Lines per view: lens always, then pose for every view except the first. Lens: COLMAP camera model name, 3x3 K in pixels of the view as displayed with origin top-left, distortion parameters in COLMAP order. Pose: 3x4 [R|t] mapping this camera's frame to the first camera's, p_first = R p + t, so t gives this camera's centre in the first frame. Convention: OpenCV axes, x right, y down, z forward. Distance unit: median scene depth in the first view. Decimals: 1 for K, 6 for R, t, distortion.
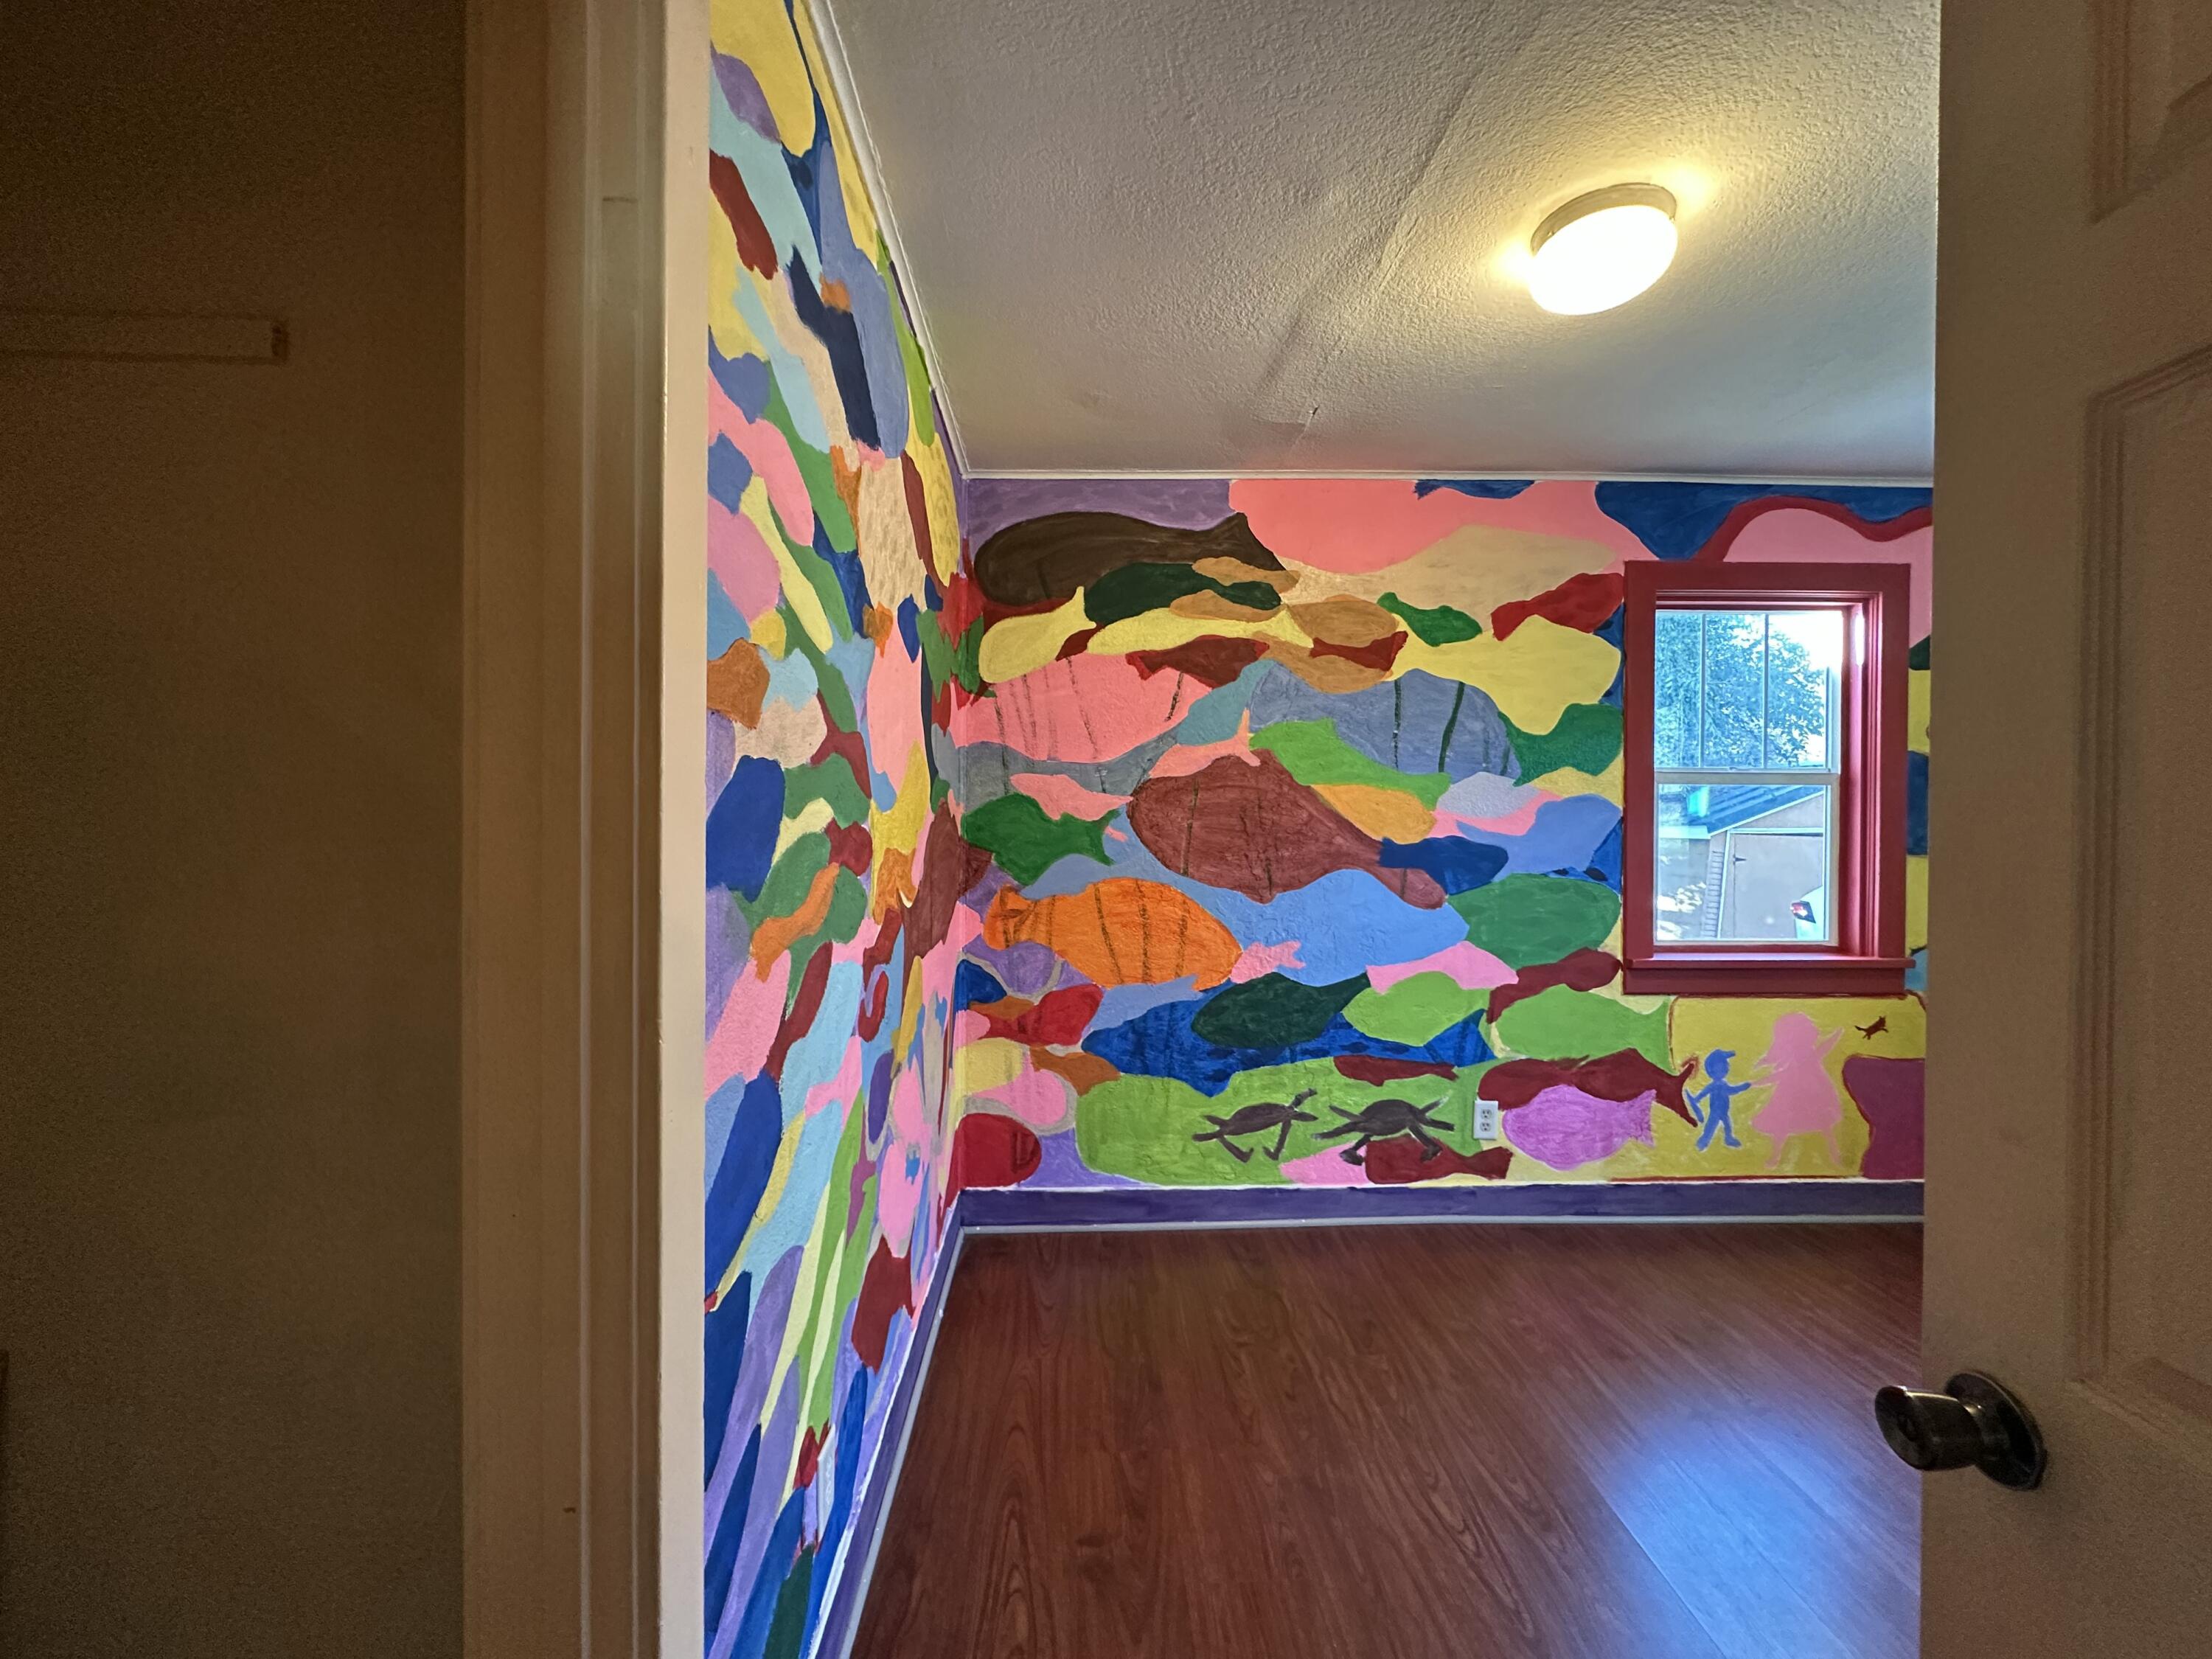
lens RADIAL K [[881.7, 0, 1106.0], [0, 881.7, 829.5], [0, 0, 1]] dist [-0.001937, 0.000653]
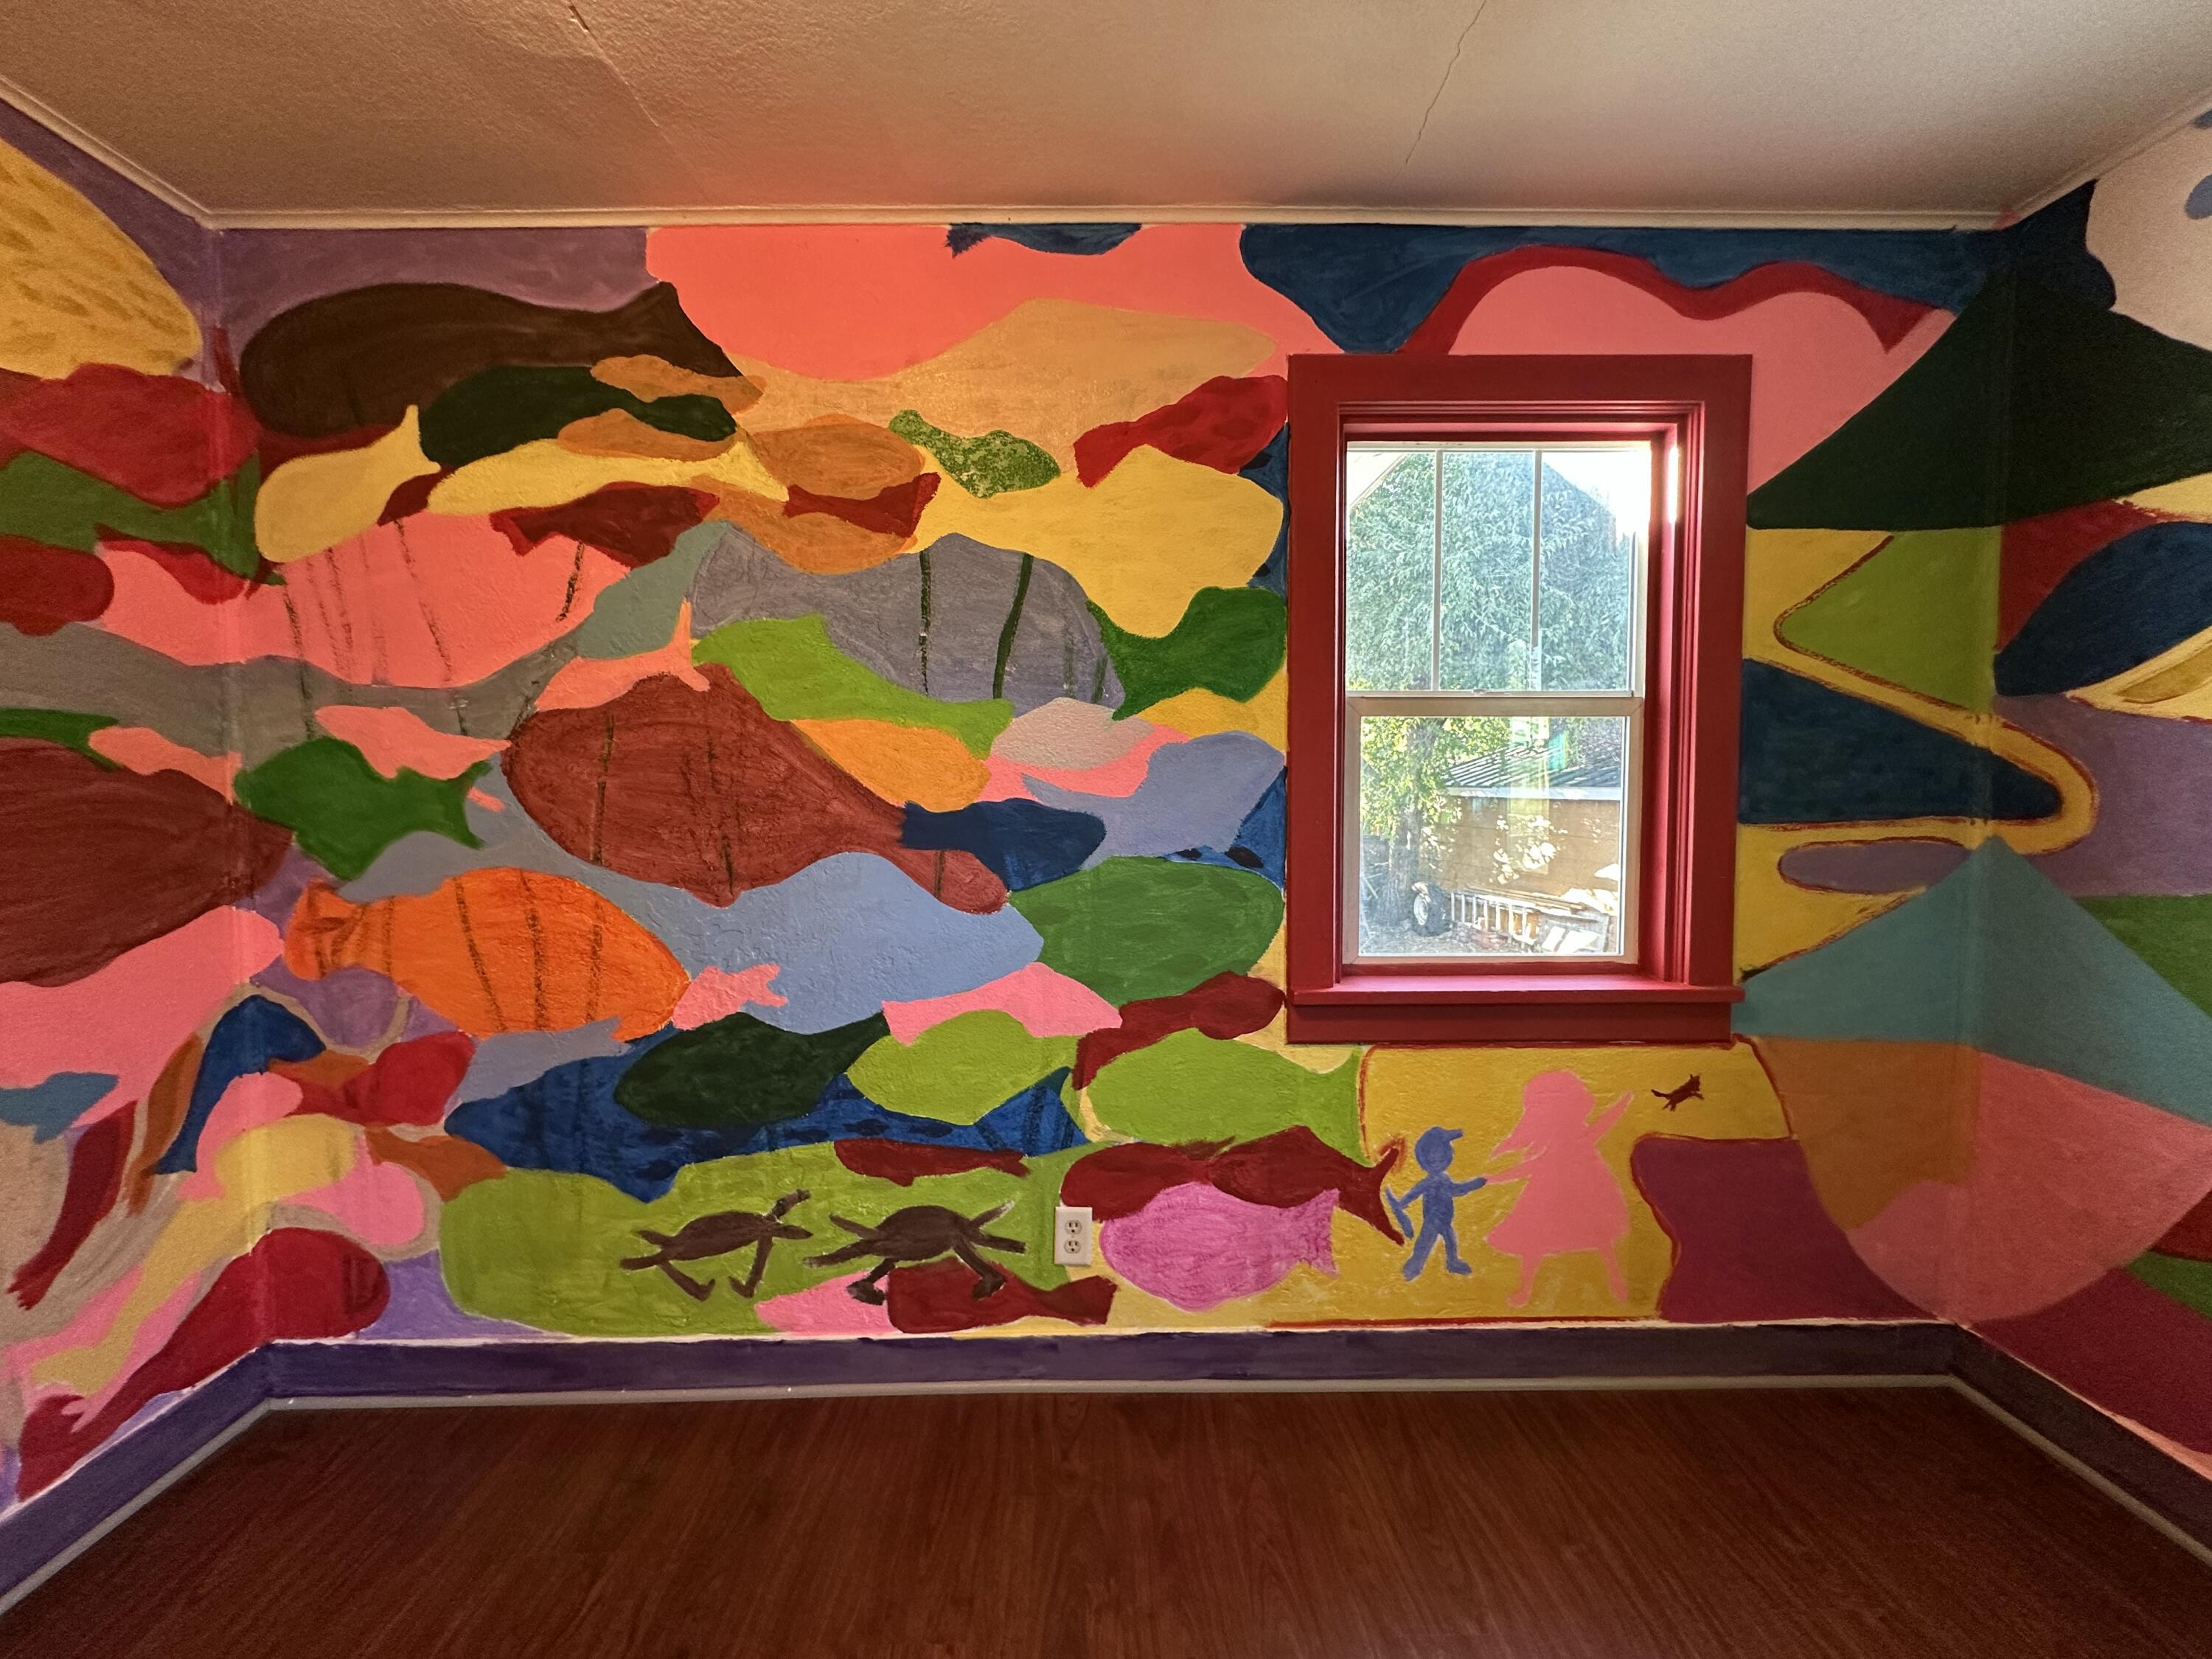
lens RADIAL K [[881.7, 0, 1106.0], [0, 881.7, 829.5], [0, 0, 1]] dist [-0.001937, 0.000653]
pose [[0.999904, -0.006467, -0.012277, 0.466206], [0.006941, 0.999215, 0.039014, 0.005008], [0.012015, -0.039095, 0.999163, 0.363774]]
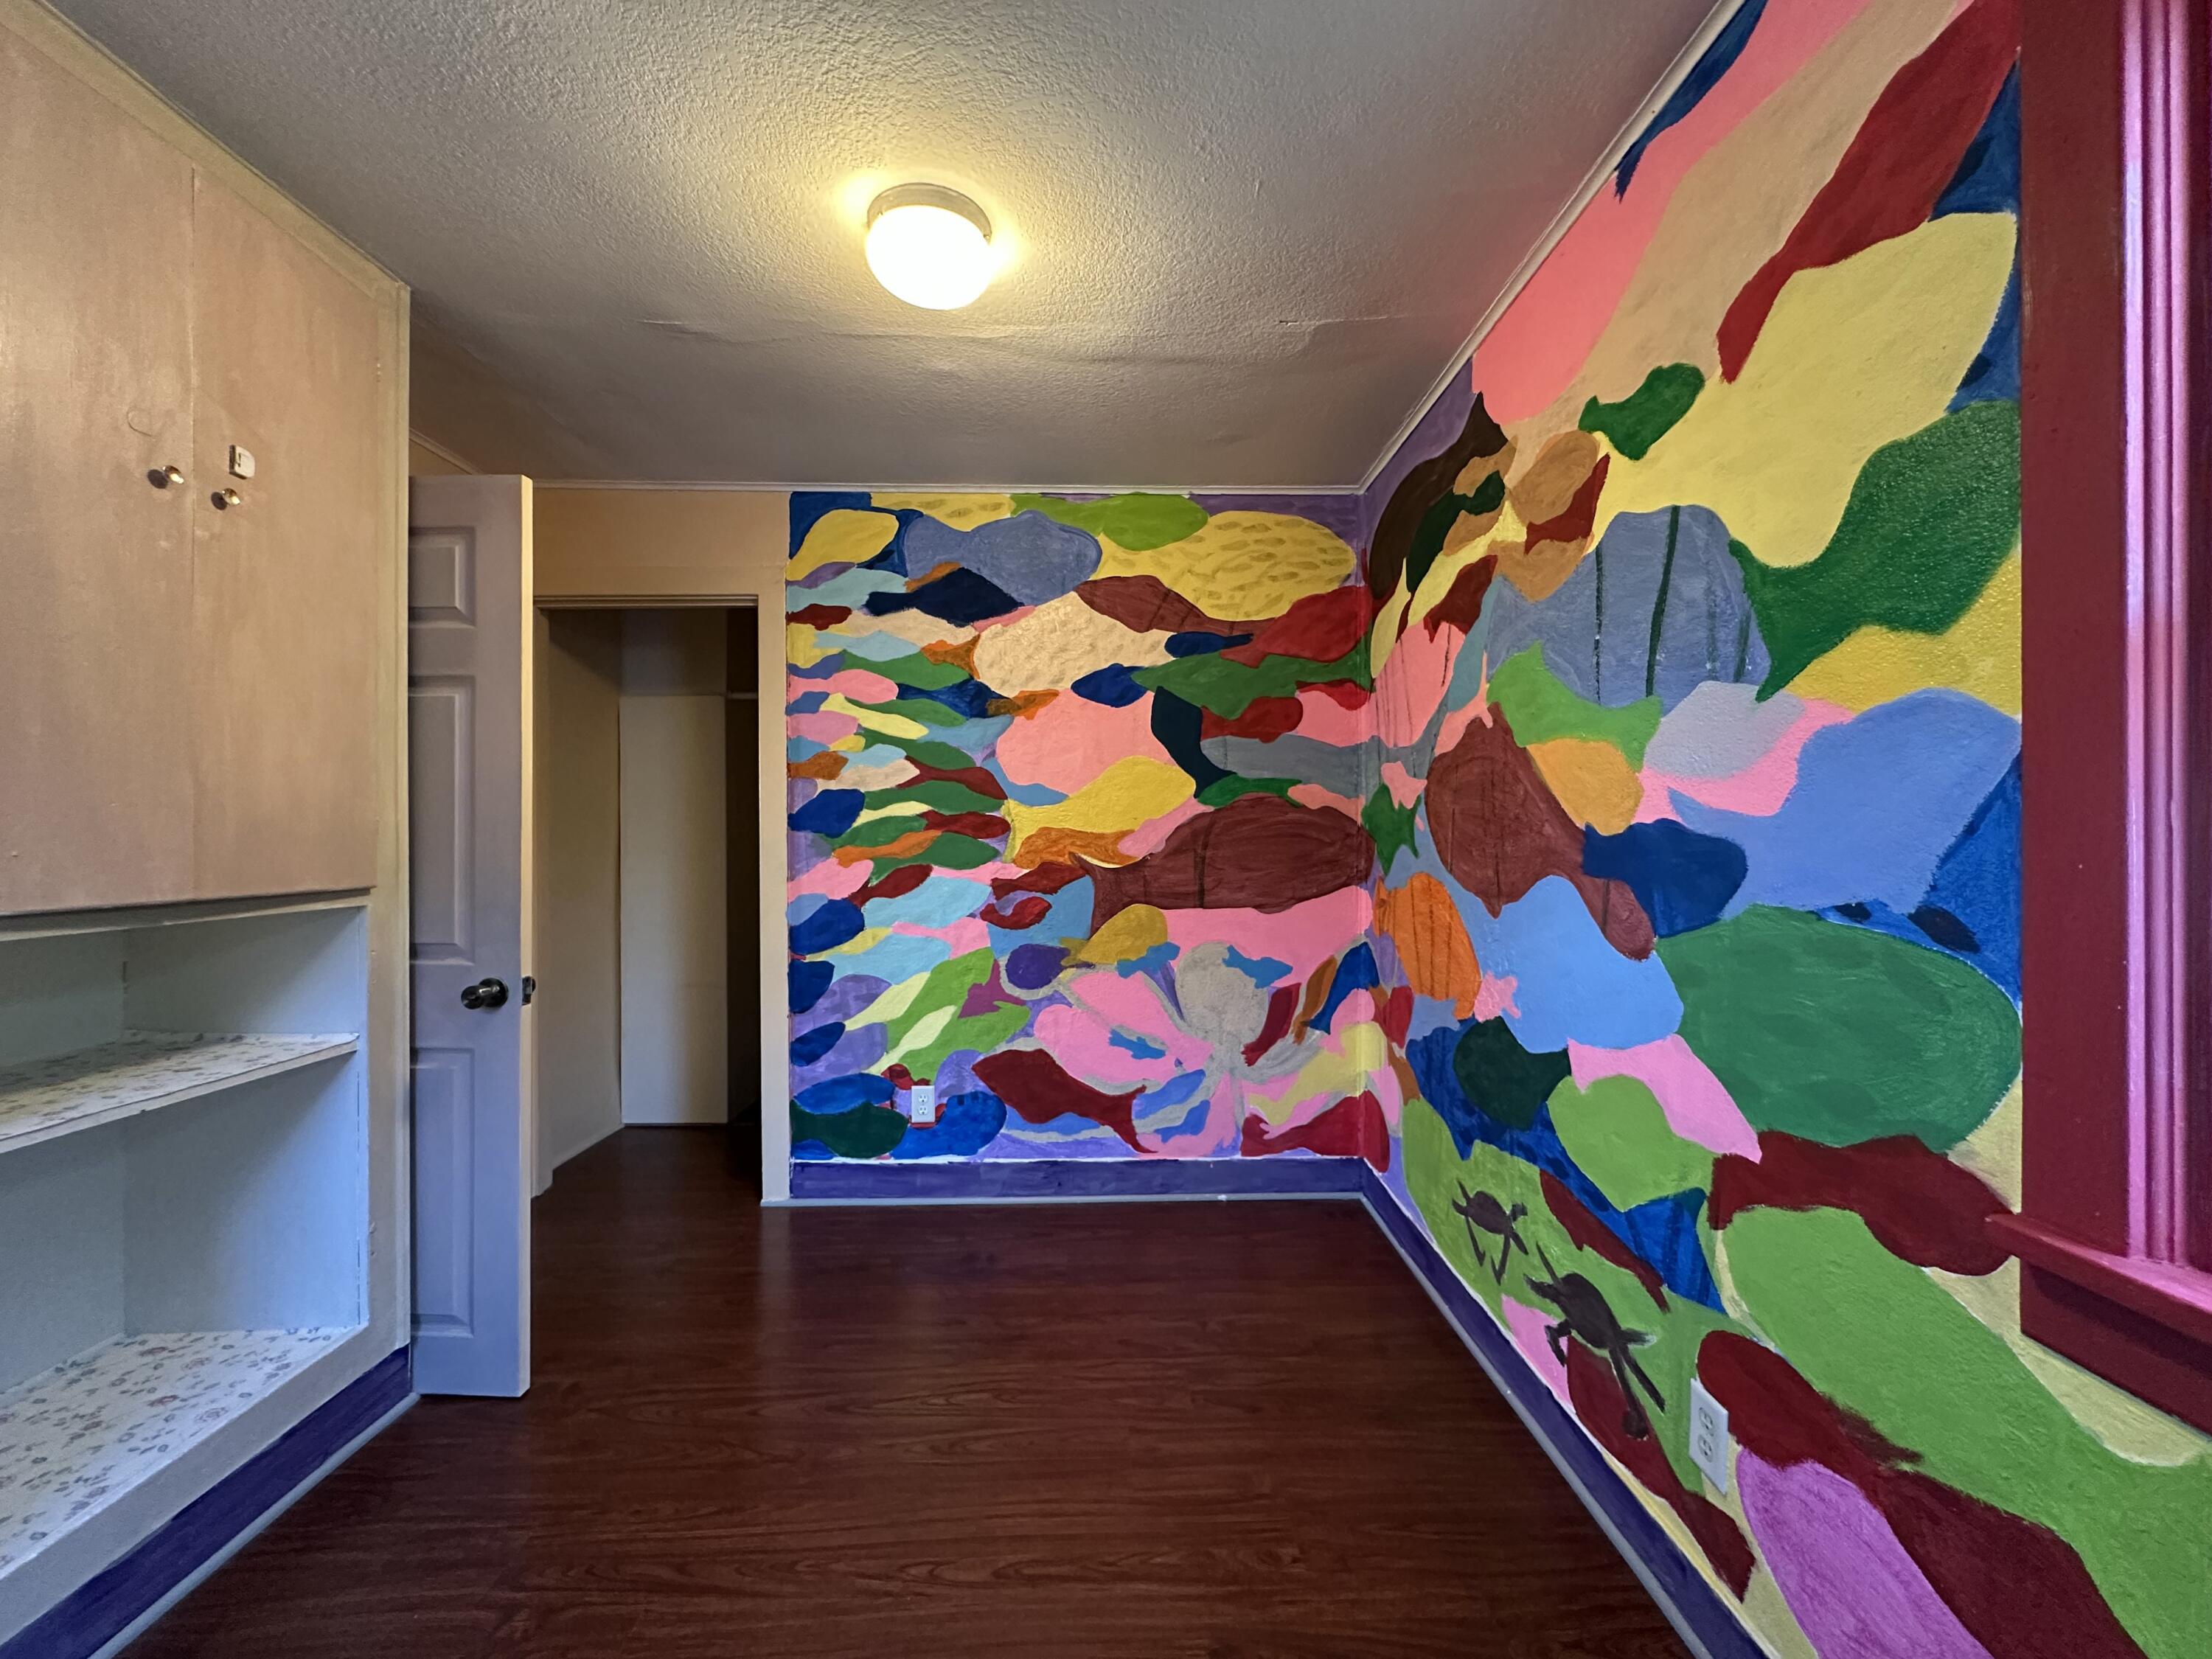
lens RADIAL K [[881.7, 0, 1106.0], [0, 881.7, 829.5], [0, 0, 1]] dist [-0.001937, 0.000653]
pose [[-0.011363, -0.003446, -0.999930, 0.898615], [-0.009116, 0.999953, -0.003342, 0.017518], [0.999894, 0.009077, -0.011394, 0.689806]]
